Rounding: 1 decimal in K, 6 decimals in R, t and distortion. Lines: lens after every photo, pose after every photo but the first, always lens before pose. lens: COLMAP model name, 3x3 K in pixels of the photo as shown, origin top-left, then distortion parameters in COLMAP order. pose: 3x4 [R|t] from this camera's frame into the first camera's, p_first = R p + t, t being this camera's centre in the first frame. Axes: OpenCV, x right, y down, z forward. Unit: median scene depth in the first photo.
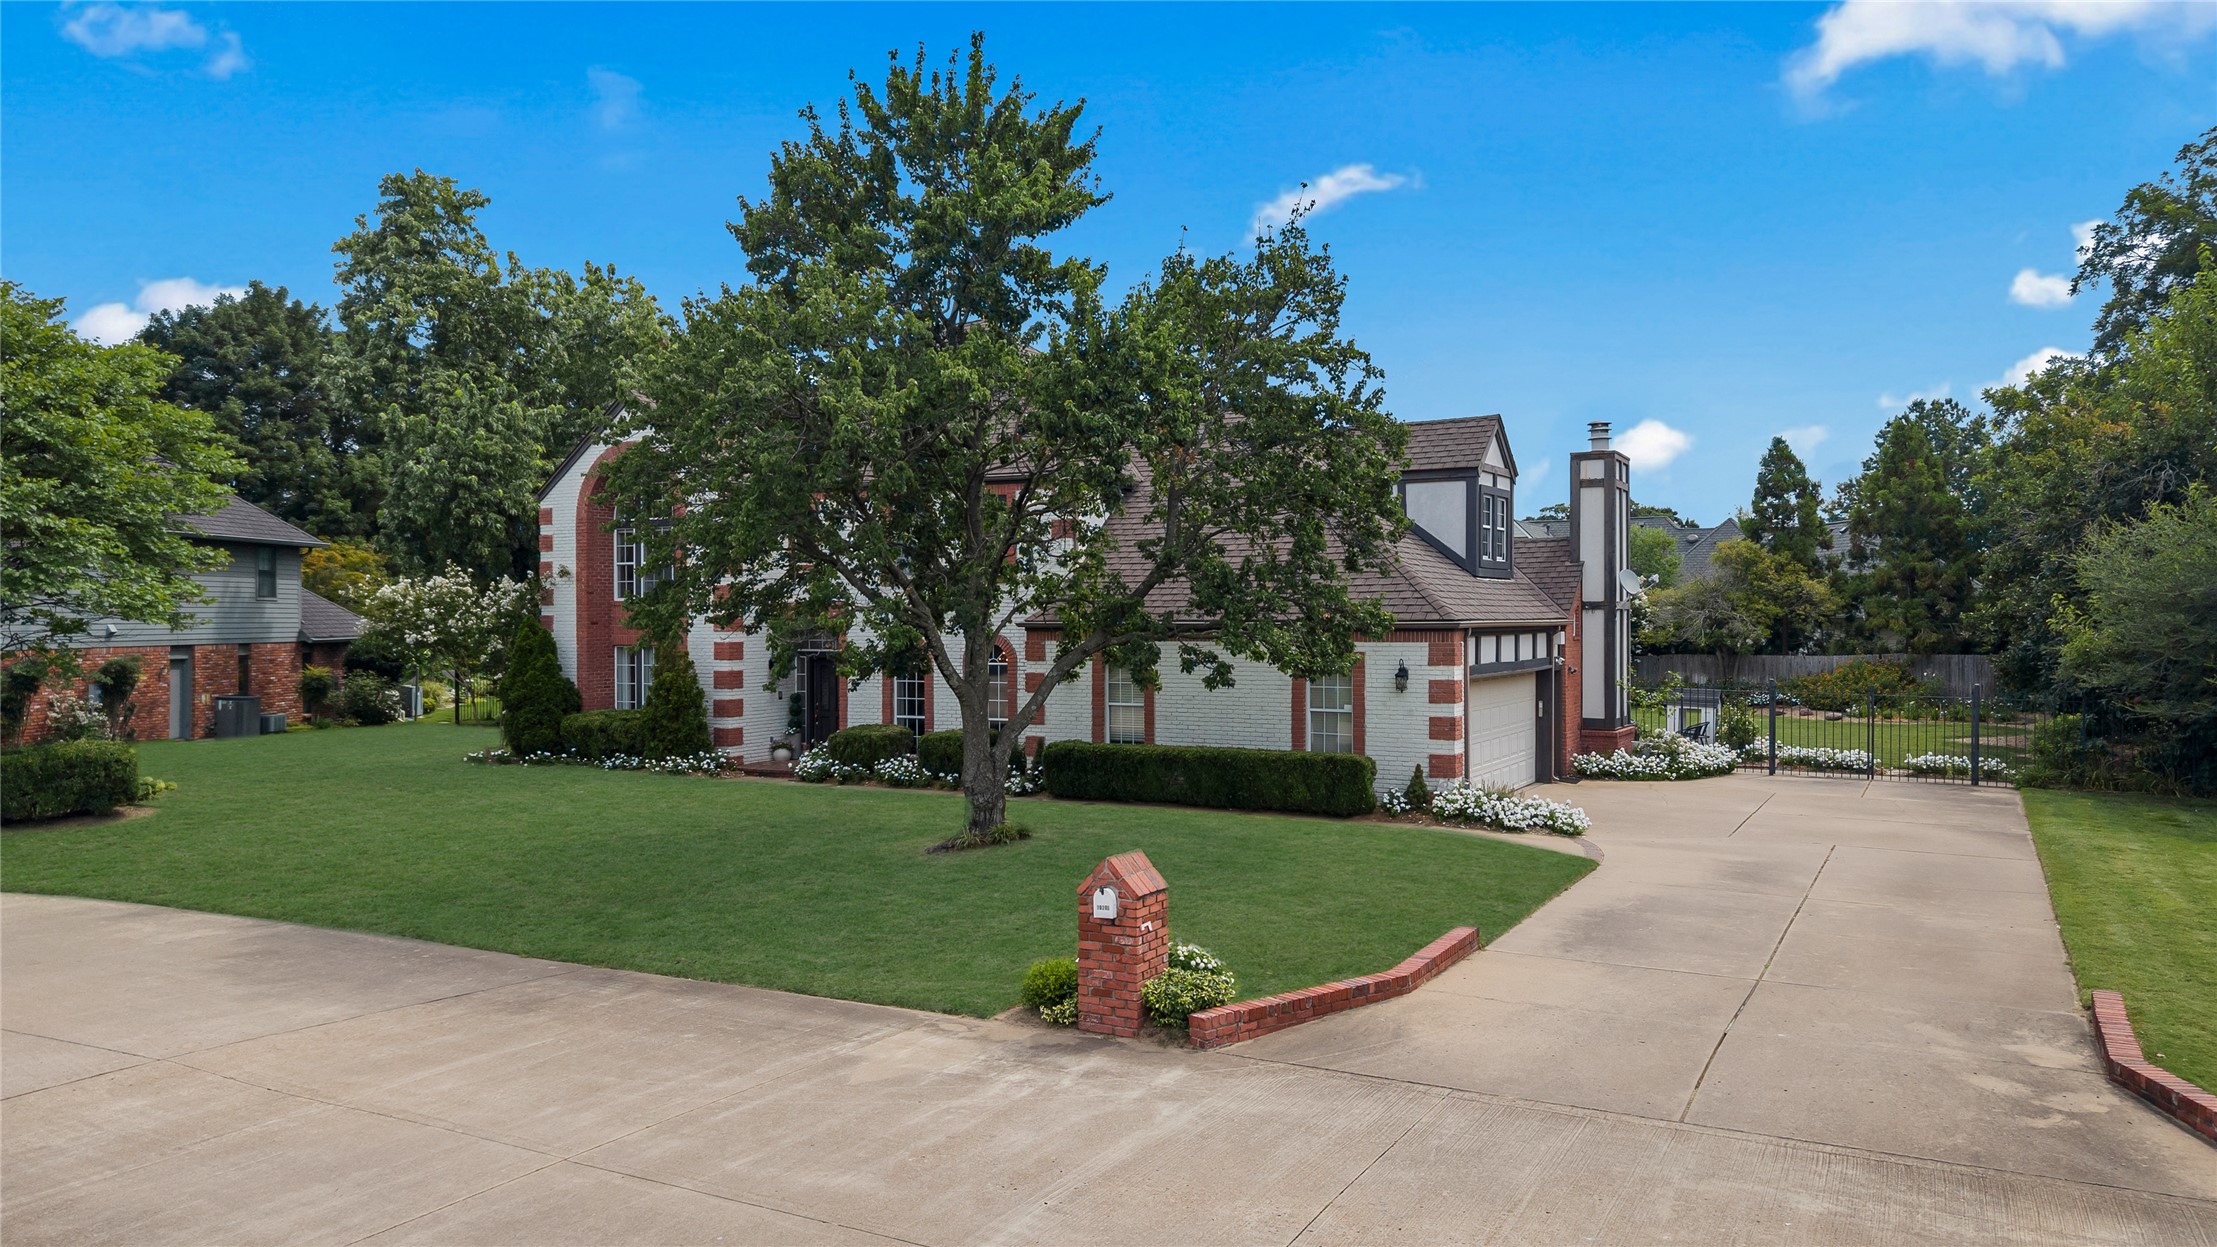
lens RADIAL K [[1523.2, 0, 1110.4], [0, 1523.2, 605.2], [0, 0, 1]] dist [0.084985, -0.150143]
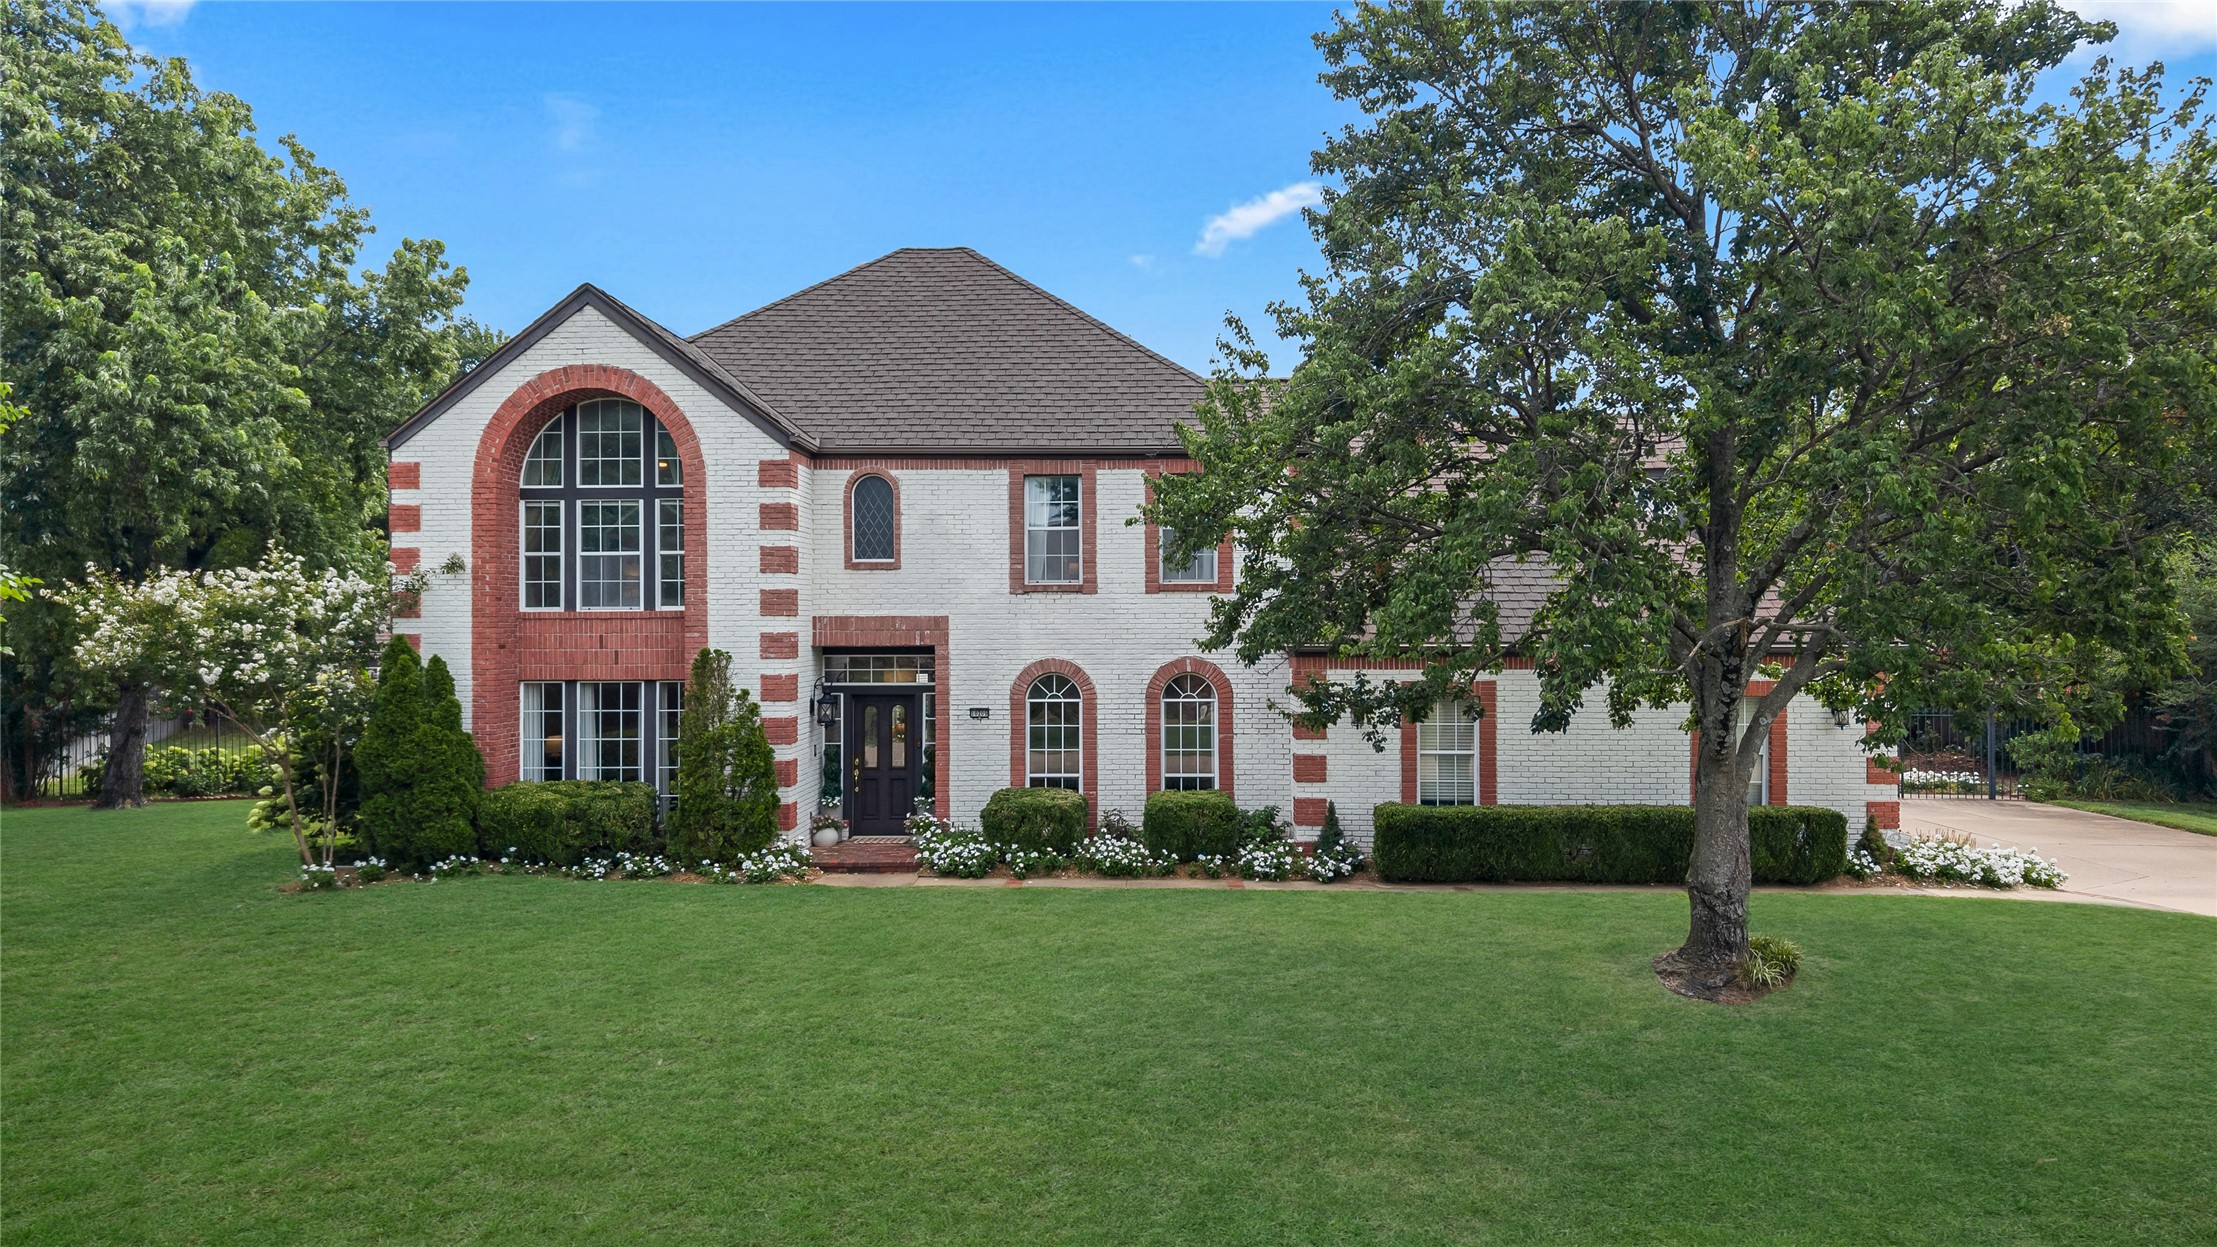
lens RADIAL K [[1499.7, 0, 1108.5], [0, 1499.7, 623.5], [0, 0, 1]] dist [0.069278, -0.114273]
pose [[0.890459, 0.000759, 0.455063, -0.425960], [-0.005006, 0.999954, 0.008127, -0.004491], [-0.455036, -0.009515, 0.890422, 0.350505]]
